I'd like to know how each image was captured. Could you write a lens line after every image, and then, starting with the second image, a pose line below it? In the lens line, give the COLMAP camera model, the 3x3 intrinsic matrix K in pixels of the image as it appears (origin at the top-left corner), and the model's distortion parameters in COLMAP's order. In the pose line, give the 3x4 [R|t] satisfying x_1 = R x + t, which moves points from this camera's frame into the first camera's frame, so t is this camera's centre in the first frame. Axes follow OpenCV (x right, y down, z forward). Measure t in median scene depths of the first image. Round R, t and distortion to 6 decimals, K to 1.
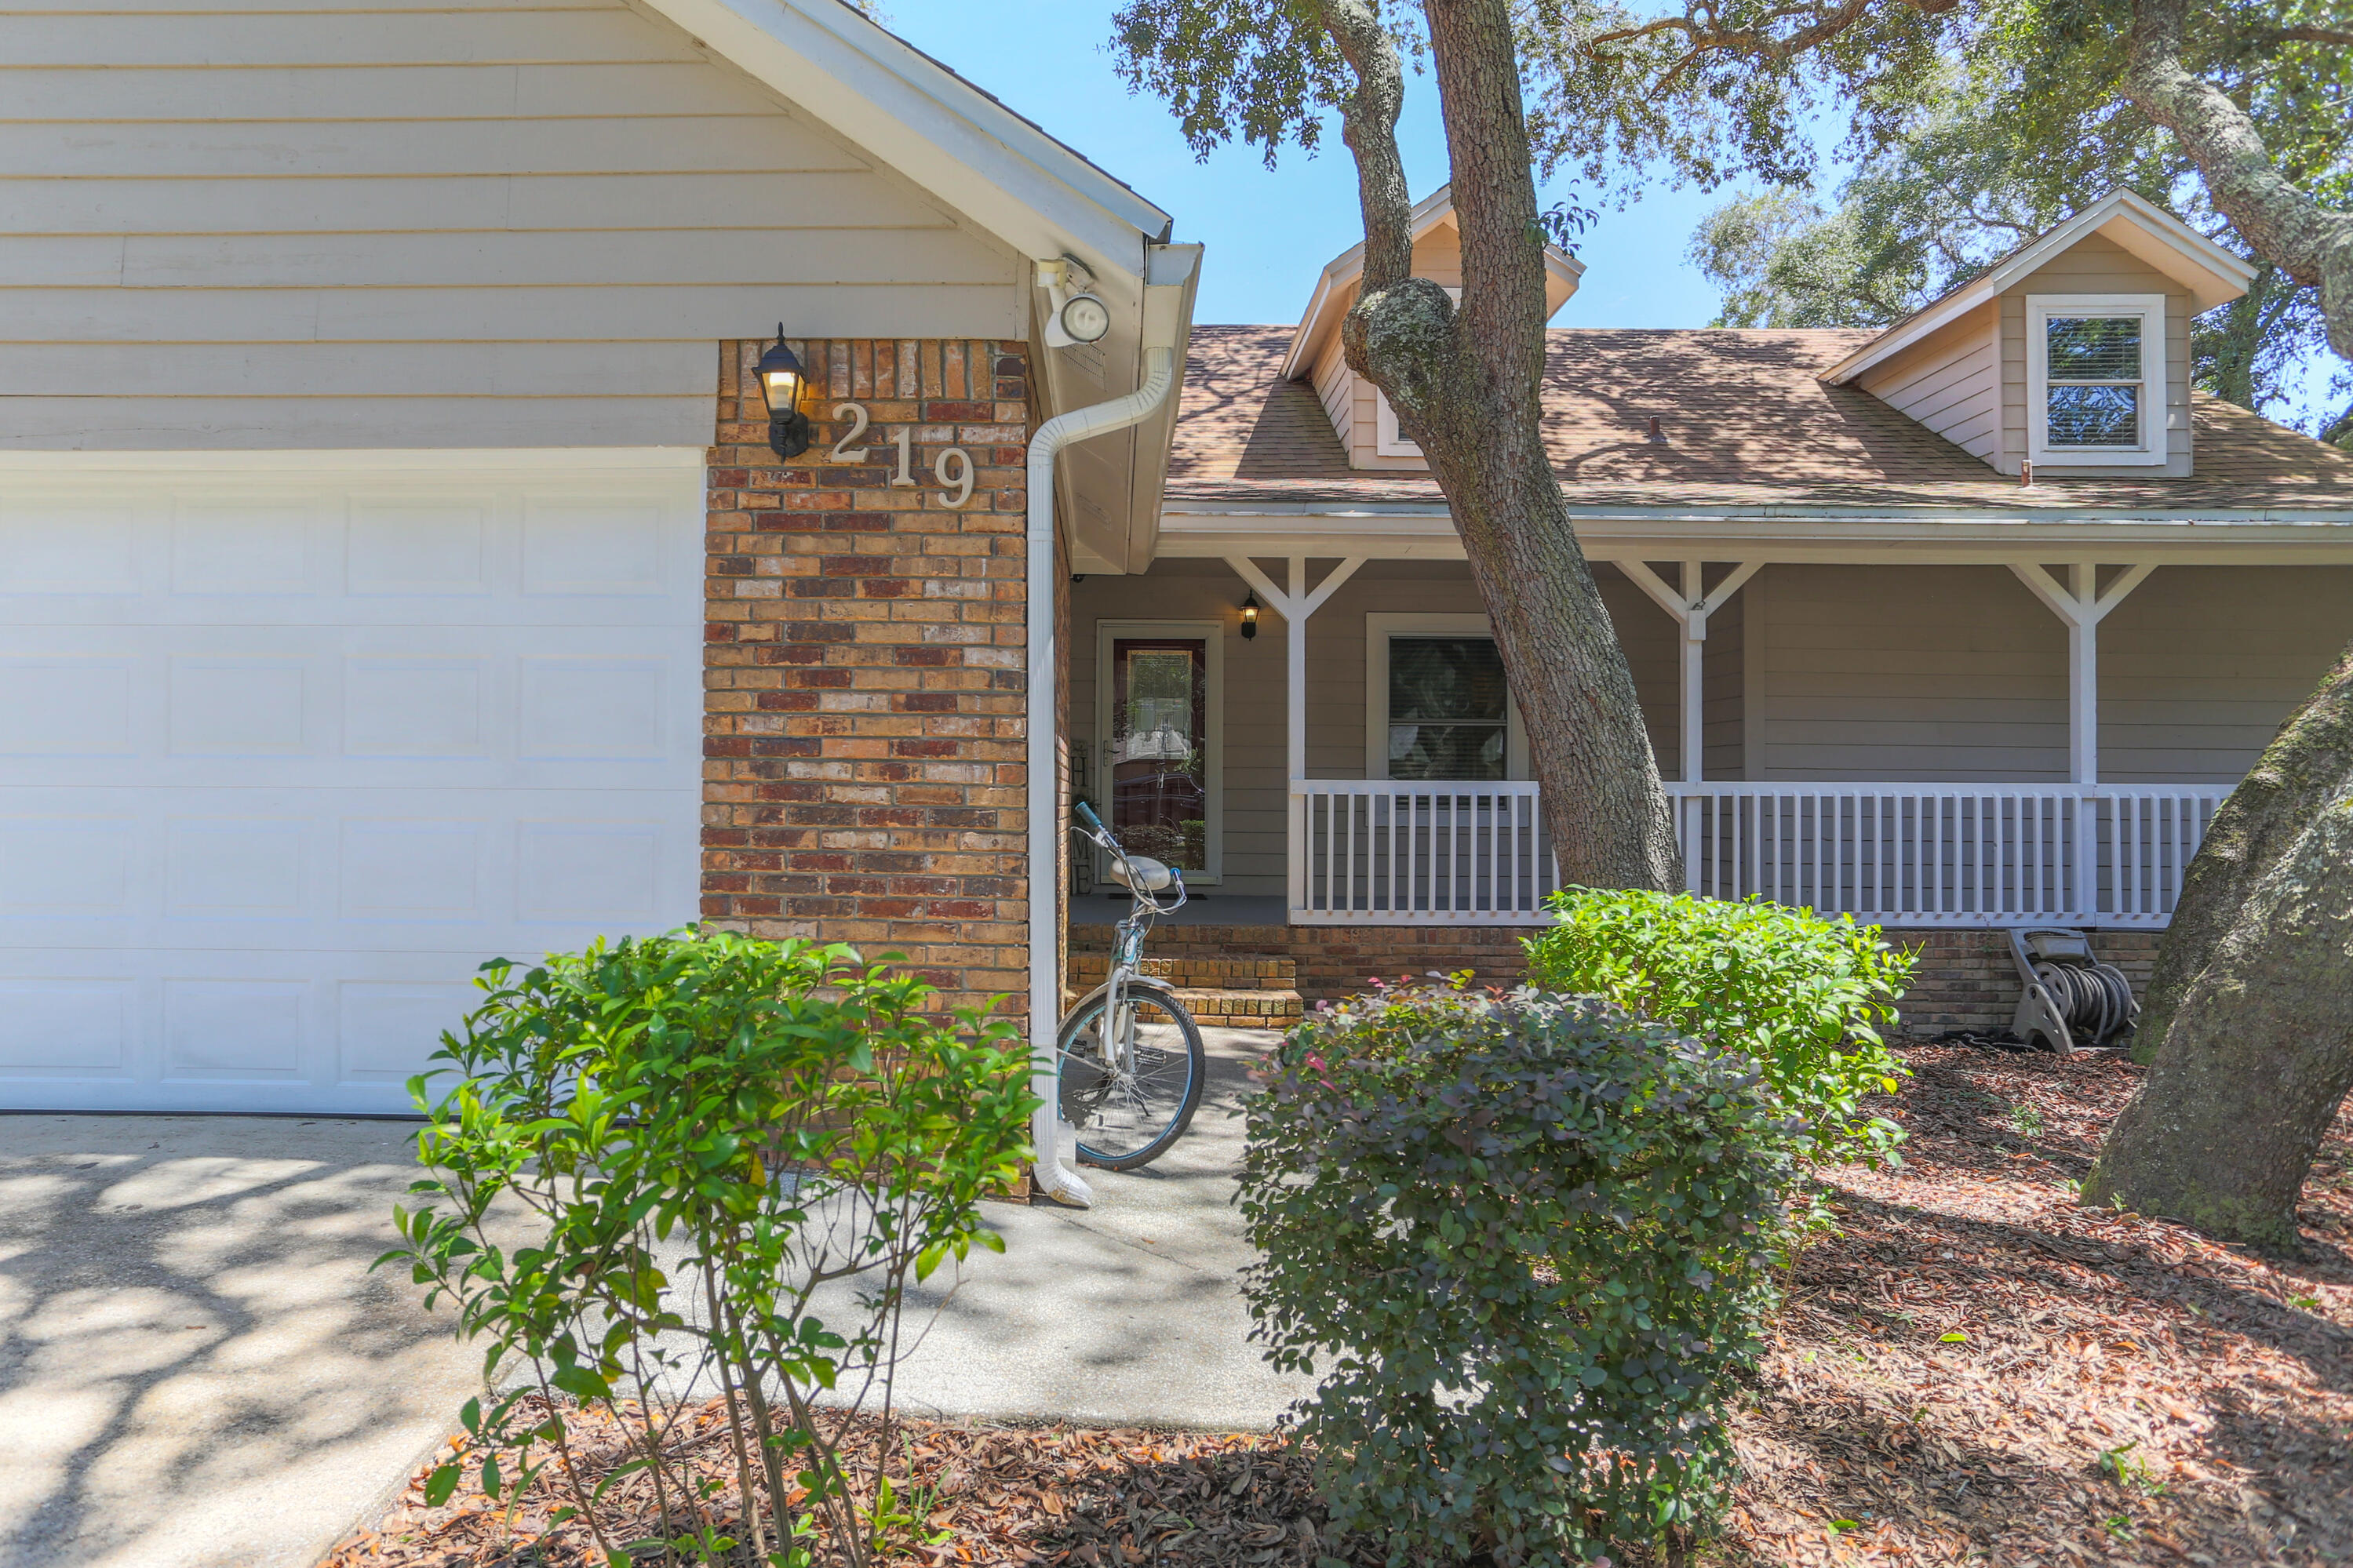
lens RADIAL K [[1433.0, 0, 1165.1], [0, 1433.0, 793.8], [0, 0, 1]] dist [-0.034743, 0.002868]
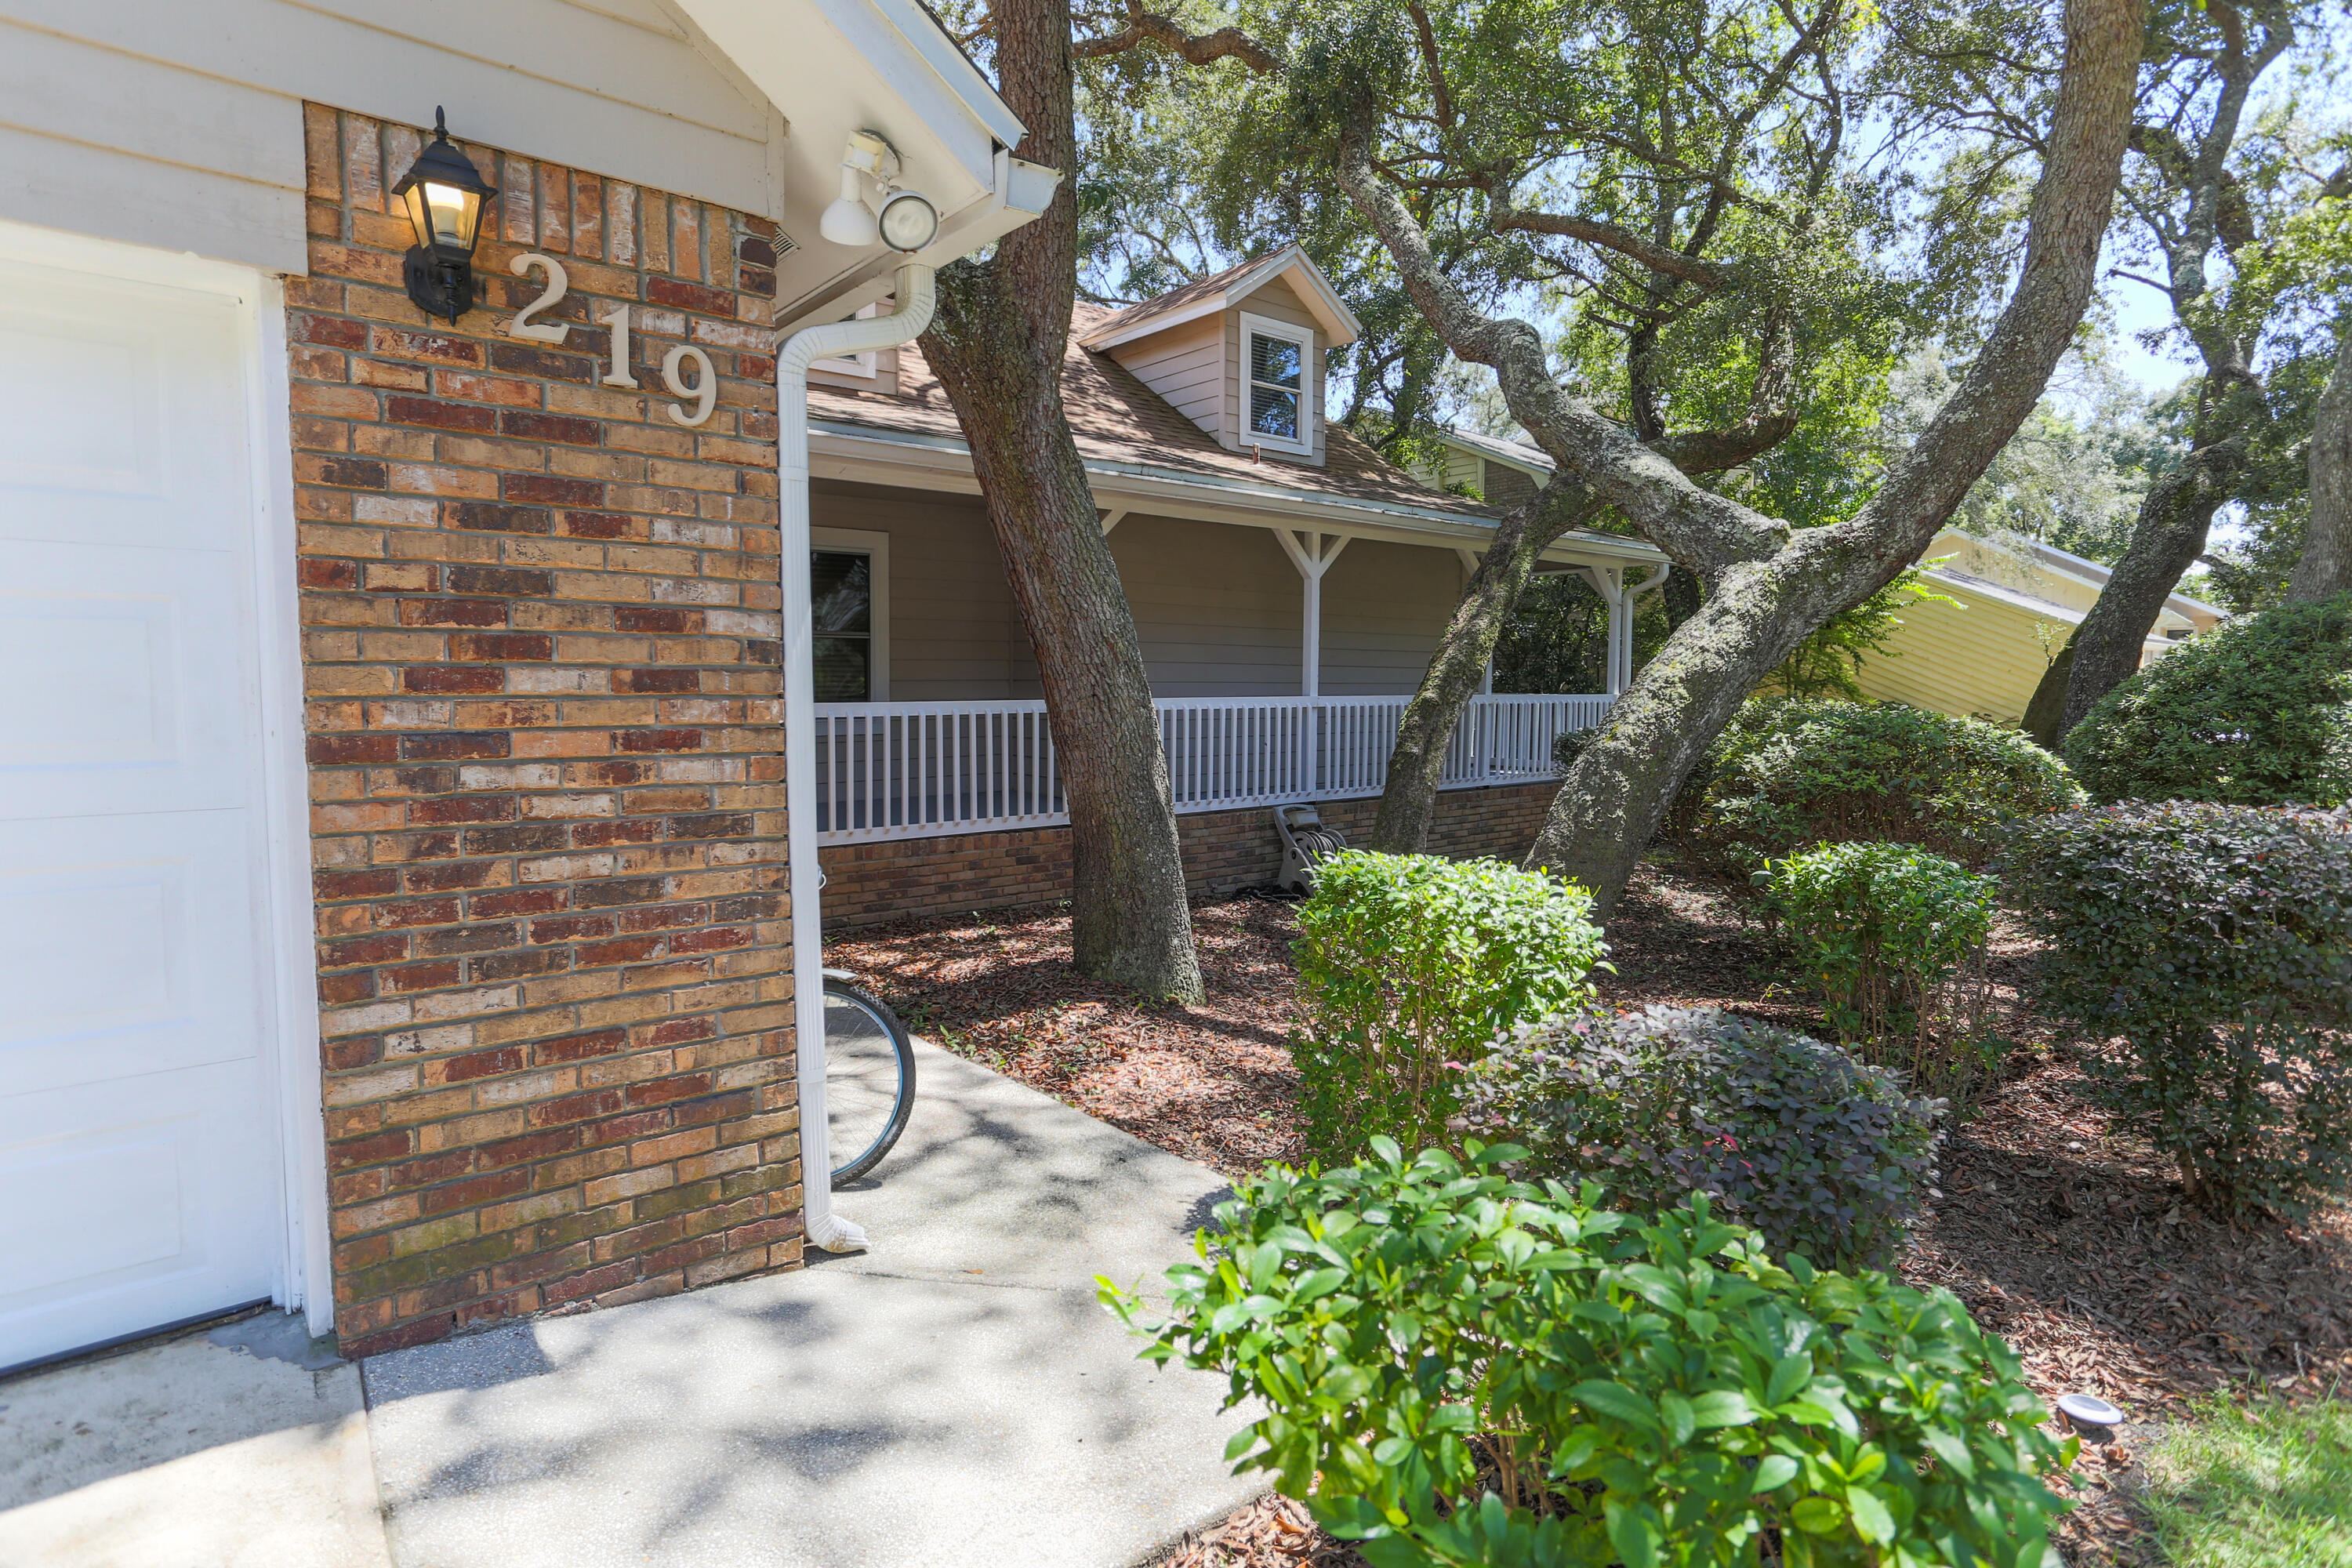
lens RADIAL K [[1240.6, 0, 1173.5], [0, 1240.6, 768.6], [0, 0, 1]] dist [-0.041321, 0.033165]
pose [[0.747365, -0.052657, 0.662324, -0.399981], [-0.015983, 0.995141, 0.097151, -0.085262], [-0.664222, -0.083193, 0.742892, 0.322018]]
